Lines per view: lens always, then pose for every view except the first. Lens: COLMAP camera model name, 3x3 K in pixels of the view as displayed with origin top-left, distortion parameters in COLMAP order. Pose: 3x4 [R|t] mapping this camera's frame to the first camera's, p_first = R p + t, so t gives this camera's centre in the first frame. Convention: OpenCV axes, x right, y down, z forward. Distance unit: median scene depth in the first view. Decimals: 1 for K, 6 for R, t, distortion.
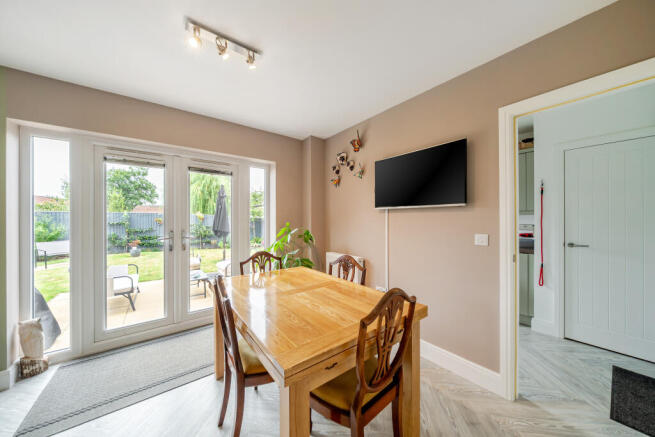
lens RADIAL K [[222.0, 0, 328.6], [0, 222.0, 219.3], [0, 0, 1]] dist [-0.002624, -0.000132]
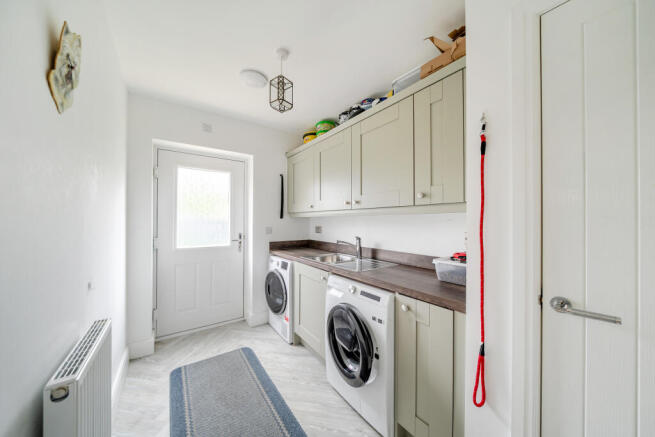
lens RADIAL K [[222.0, 0, 328.1], [0, 222.0, 214.9], [0, 0, 1]] dist [-0.002624, -0.000132]
pose [[0.995700, 0.002858, 0.092594, 0.084401], [-0.002973, 0.999995, 0.001107, -0.001266], [-0.092591, -0.001378, 0.995703, 0.082370]]
